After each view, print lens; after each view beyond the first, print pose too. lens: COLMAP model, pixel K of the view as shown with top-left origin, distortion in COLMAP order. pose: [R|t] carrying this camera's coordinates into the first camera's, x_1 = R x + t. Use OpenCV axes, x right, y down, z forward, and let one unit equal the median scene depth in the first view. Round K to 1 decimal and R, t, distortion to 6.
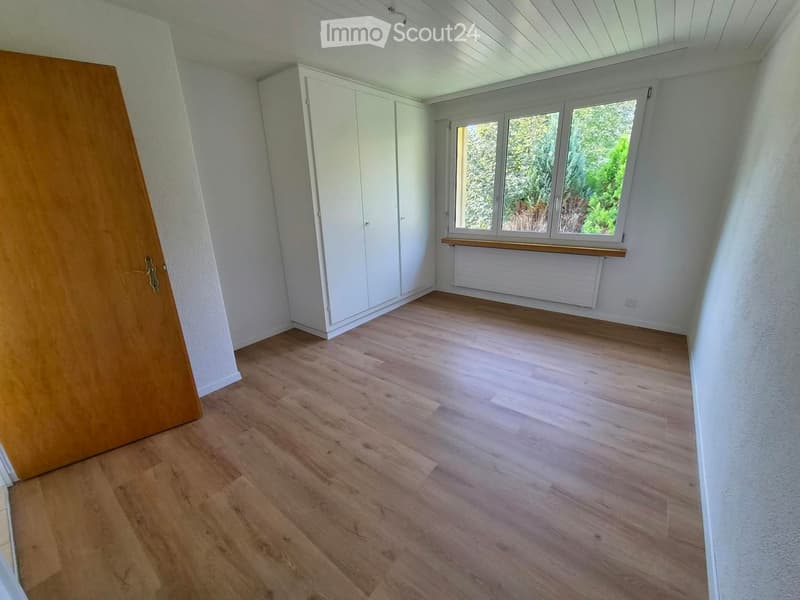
lens RADIAL K [[335.0, 0, 403.7], [0, 335.0, 295.8], [0, 0, 1]] dist [-0.001032, -0.000022]
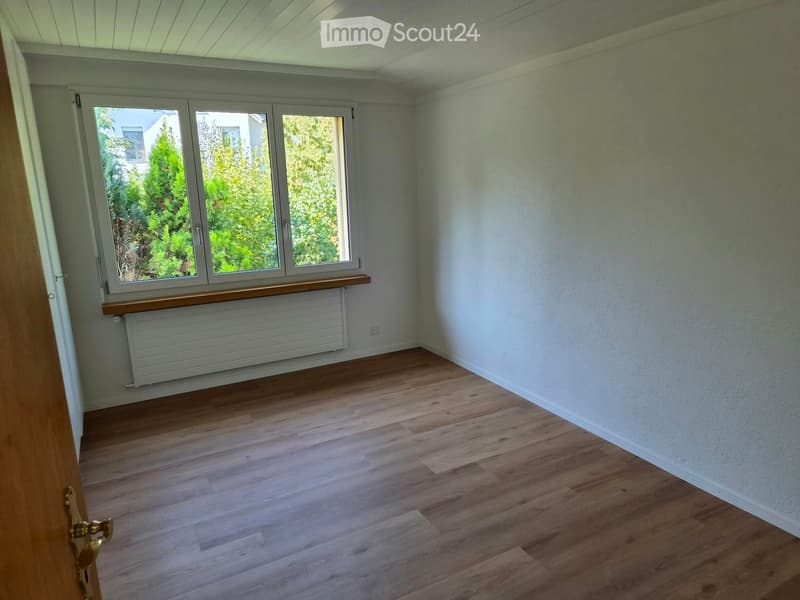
lens RADIAL K [[532.1, 0, 402.2], [0, 532.1, 301.7], [0, 0, 1]] dist [0.028979, -0.008273]
pose [[0.395420, -0.178965, 0.900897, -0.615014], [0.288504, 0.955393, 0.063161, -0.131409], [-0.872014, 0.234937, 0.429413, 0.312787]]
